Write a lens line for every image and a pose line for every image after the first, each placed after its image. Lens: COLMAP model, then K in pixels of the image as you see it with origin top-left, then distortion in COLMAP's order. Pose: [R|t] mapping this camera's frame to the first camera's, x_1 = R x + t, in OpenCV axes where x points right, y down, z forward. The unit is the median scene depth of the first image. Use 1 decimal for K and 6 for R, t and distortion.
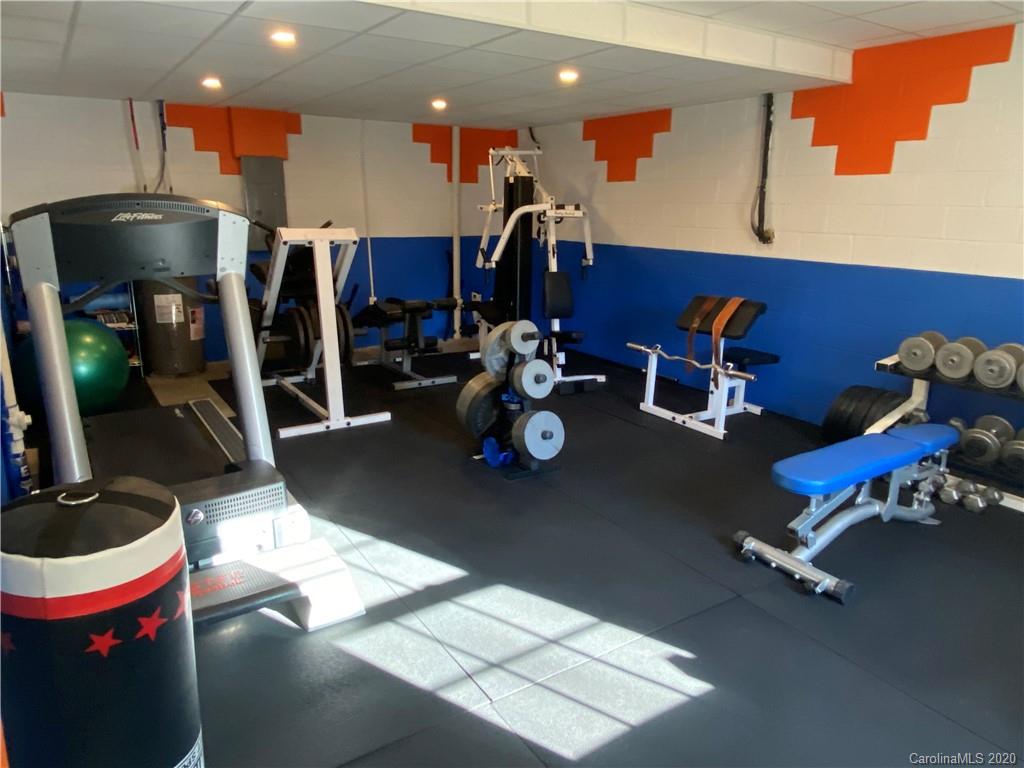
lens RADIAL K [[711.4, 0, 512.6], [0, 711.4, 387.4], [0, 0, 1]] dist [0.047324, -0.029827]
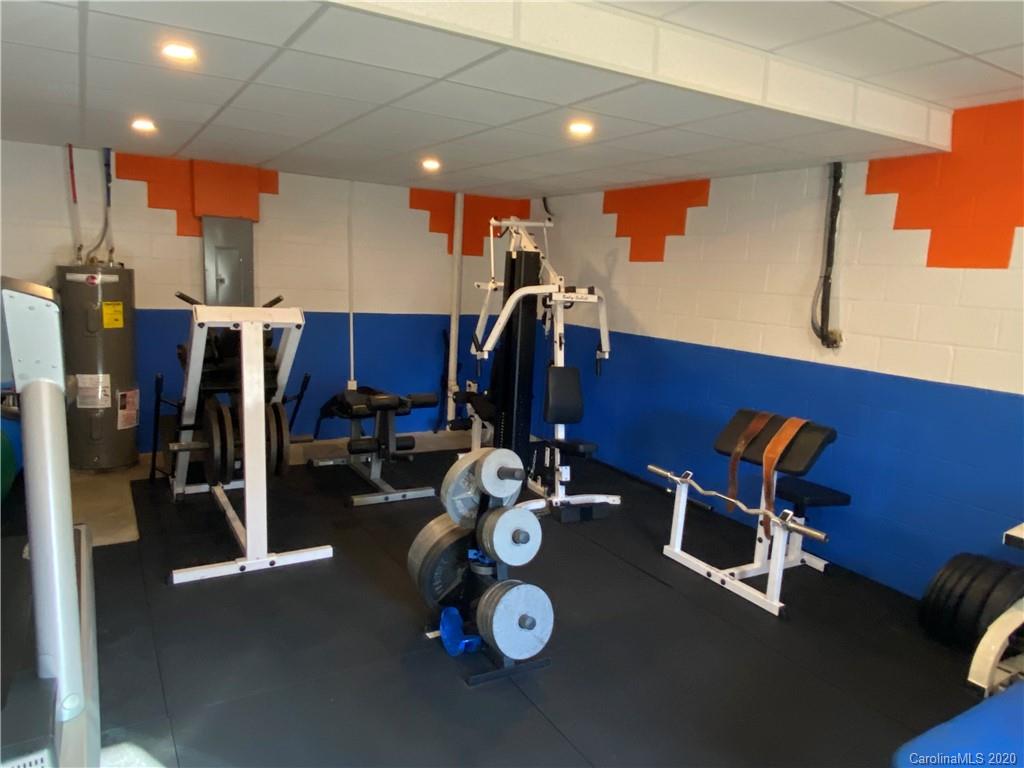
lens RADIAL K [[711.4, 0, 511.7], [0, 711.4, 379.1], [0, 0, 1]] dist [0.047324, -0.029827]
pose [[0.998463, 0.044533, -0.032978, 0.034432], [-0.047782, 0.993283, -0.105388, -0.068364], [0.028063, 0.106802, 0.993884, 0.219605]]
